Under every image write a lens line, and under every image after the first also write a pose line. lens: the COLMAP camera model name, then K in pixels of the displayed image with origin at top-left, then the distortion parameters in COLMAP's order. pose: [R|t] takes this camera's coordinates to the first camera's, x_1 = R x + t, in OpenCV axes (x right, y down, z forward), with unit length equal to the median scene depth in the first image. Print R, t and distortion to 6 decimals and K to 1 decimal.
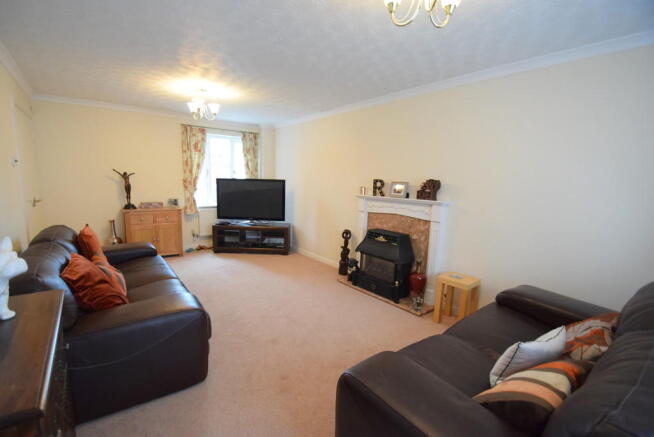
lens RADIAL K [[297.1, 0, 327.0], [0, 297.1, 218.5], [0, 0, 1]] dist [0.000397, 0.000024]
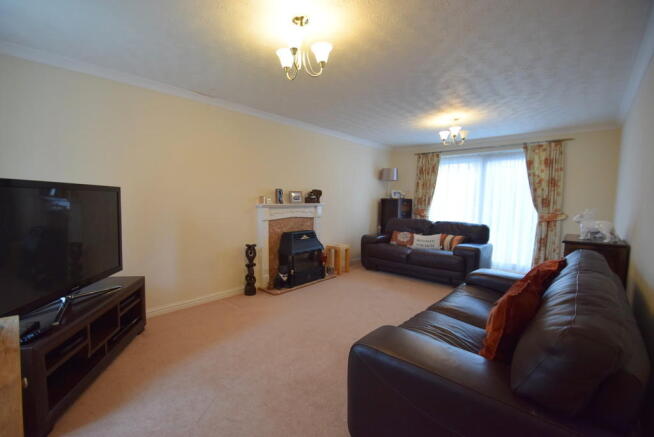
lens RADIAL K [[297.1, 0, 327.0], [0, 297.1, 218.5], [0, 0, 1]] dist [0.000397, 0.000024]
pose [[-0.184020, -0.103042, 0.977507, -0.986545], [0.109365, 0.986169, 0.124543, -0.145641], [-0.976819, 0.129823, -0.170206, 1.063540]]
